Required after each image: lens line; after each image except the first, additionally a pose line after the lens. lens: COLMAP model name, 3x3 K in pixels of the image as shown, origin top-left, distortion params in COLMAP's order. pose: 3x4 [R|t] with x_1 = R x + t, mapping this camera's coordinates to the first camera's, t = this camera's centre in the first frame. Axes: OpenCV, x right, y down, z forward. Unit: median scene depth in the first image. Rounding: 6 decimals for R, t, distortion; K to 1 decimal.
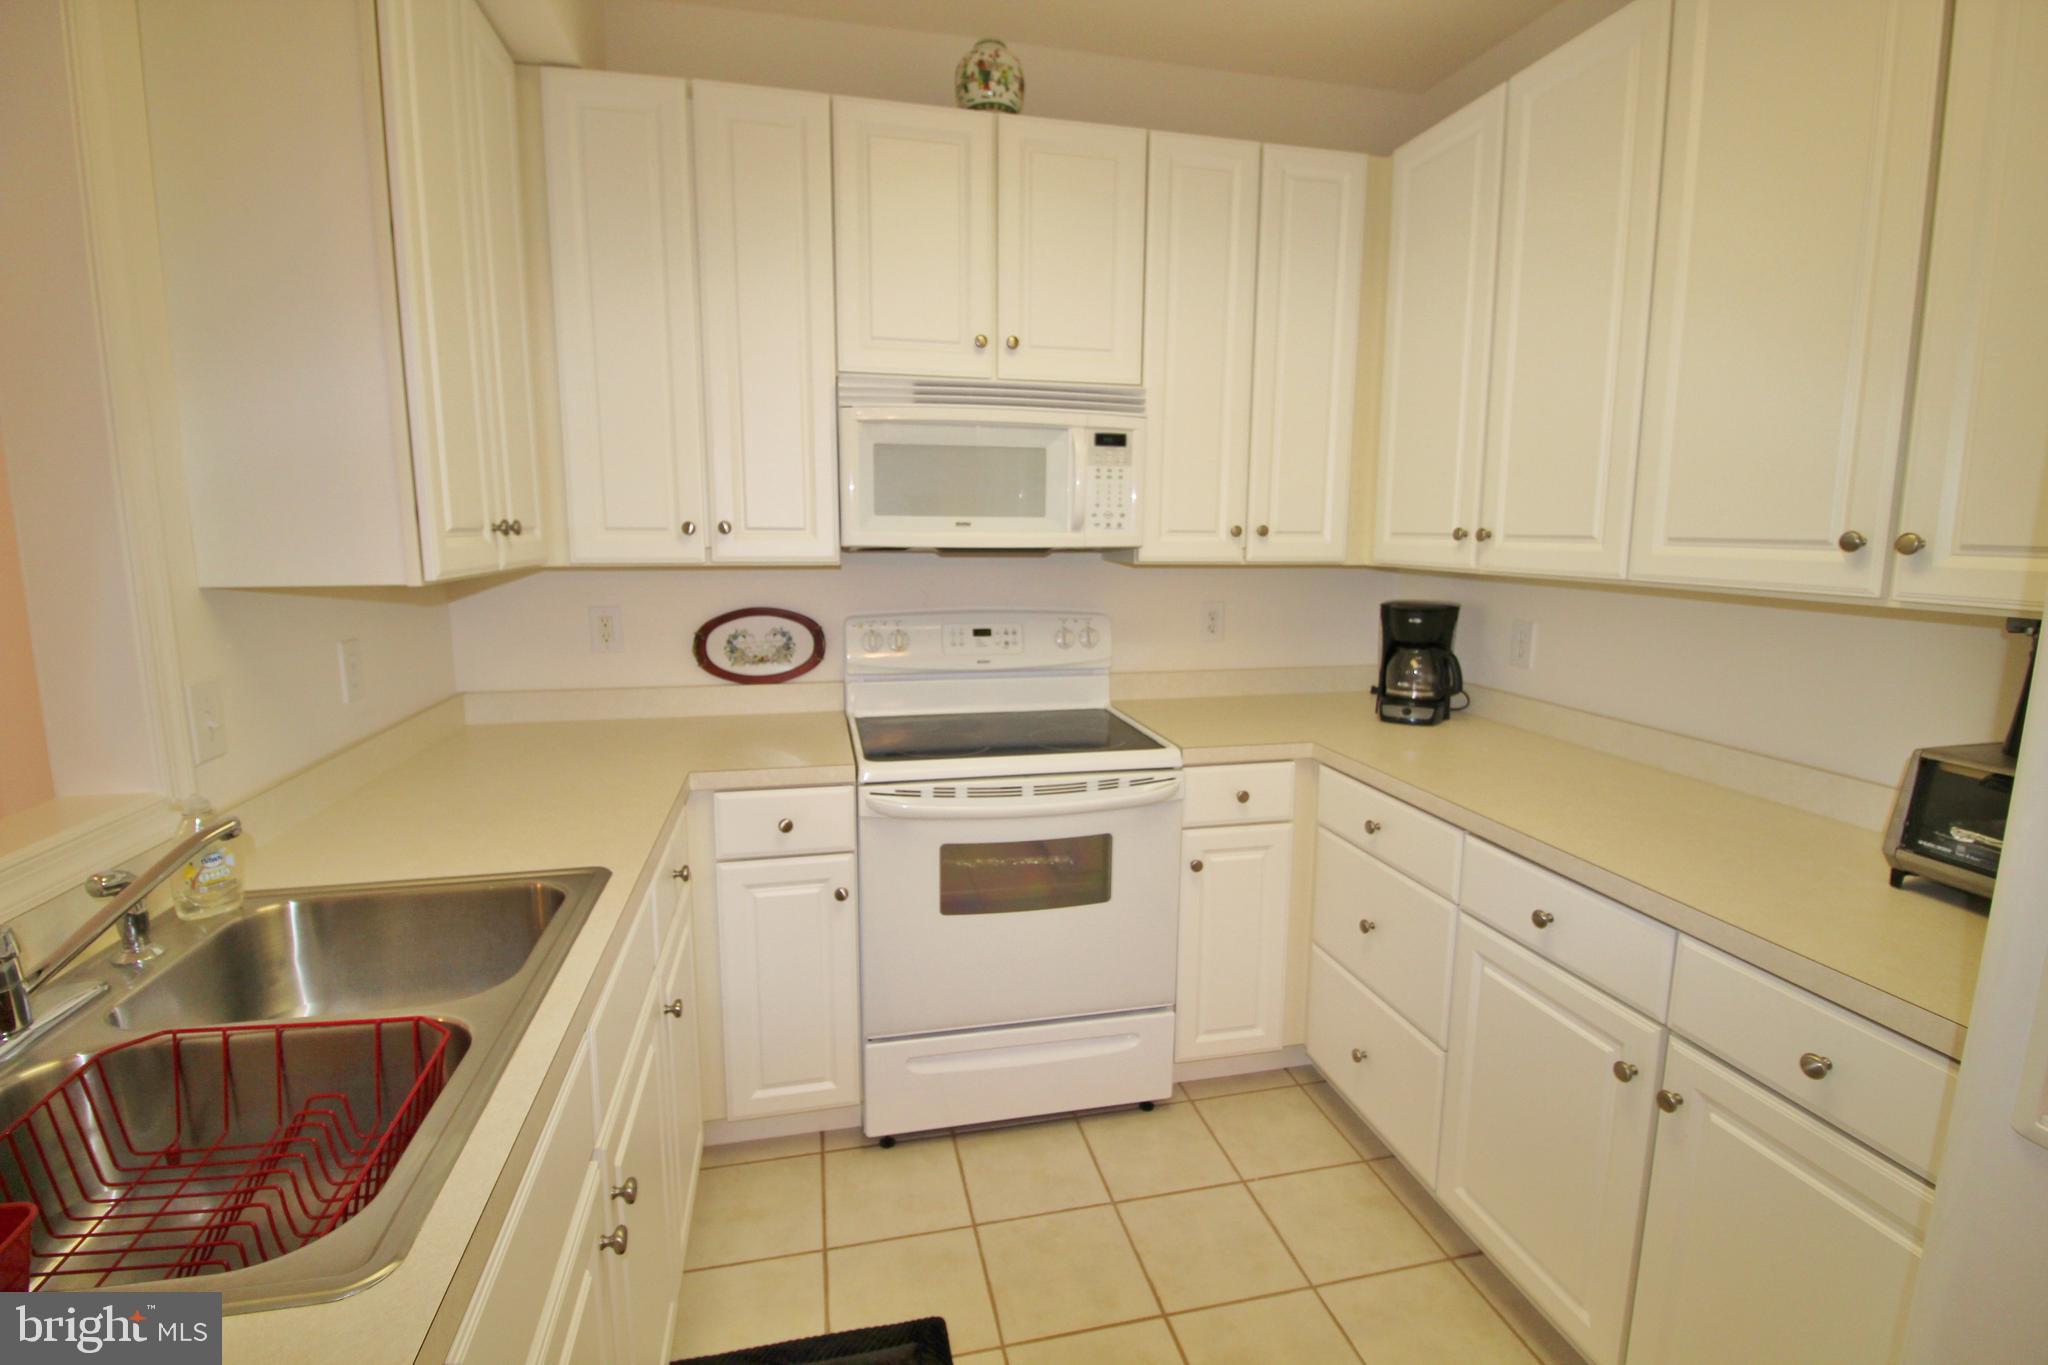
lens RADIAL K [[951.7, 0, 1031.0], [0, 951.7, 674.6], [0, 0, 1]] dist [-0.003837, -0.010860]
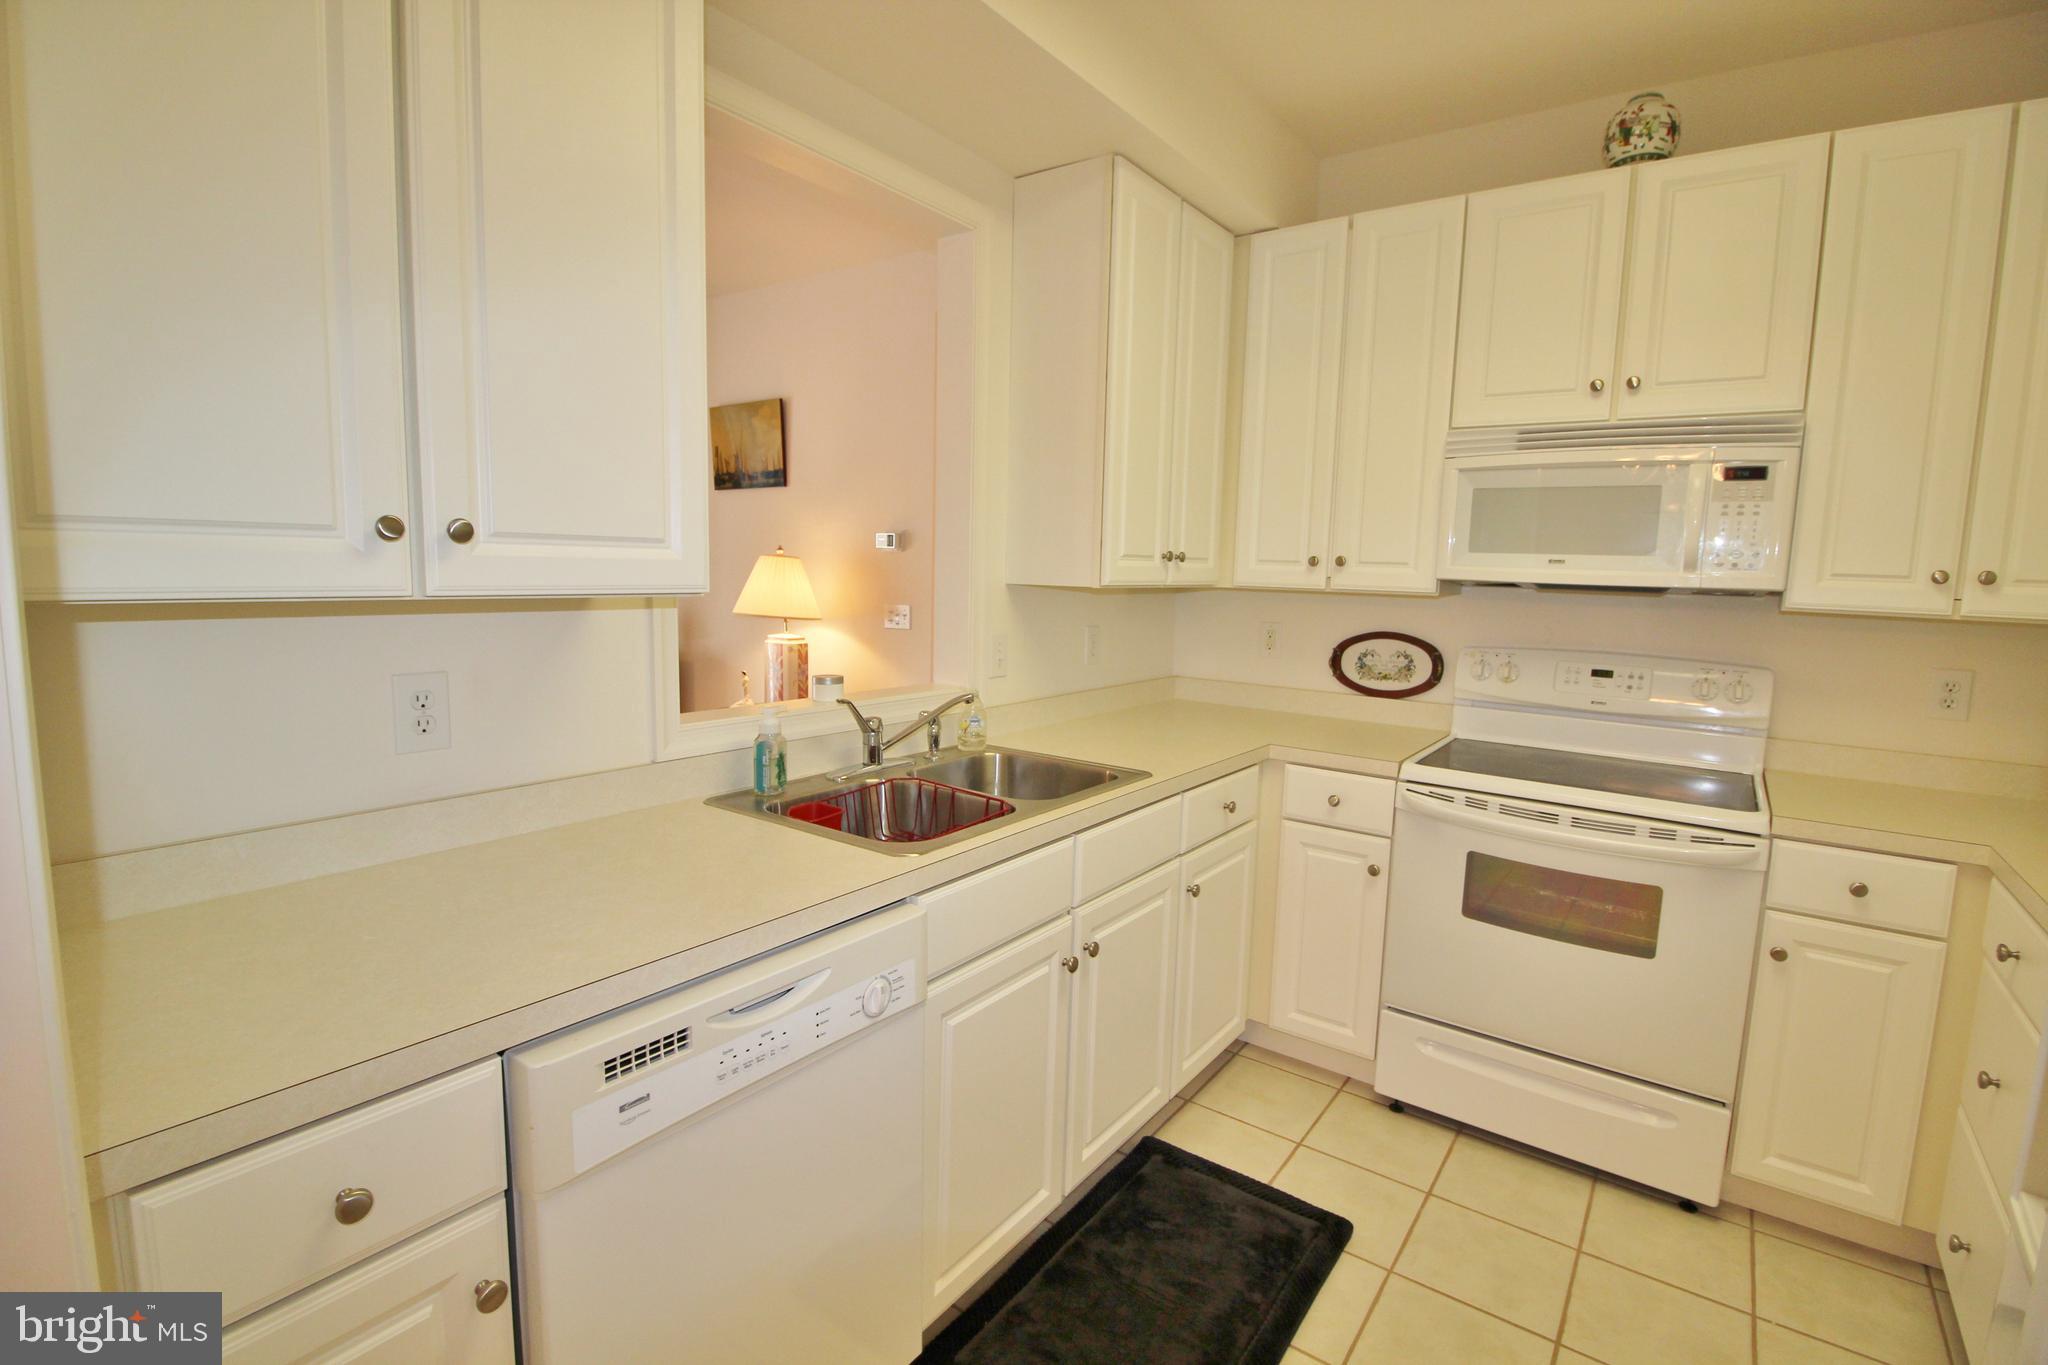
lens RADIAL K [[951.7, 0, 1023.6], [0, 951.7, 683.2], [0, 0, 1]] dist [-0.003837, -0.010860]
pose [[0.647262, 0.107493, -0.754651, 0.358204], [-0.141642, 0.989726, 0.019491, 0.037250], [0.748992, 0.094274, 0.655837, -0.111518]]
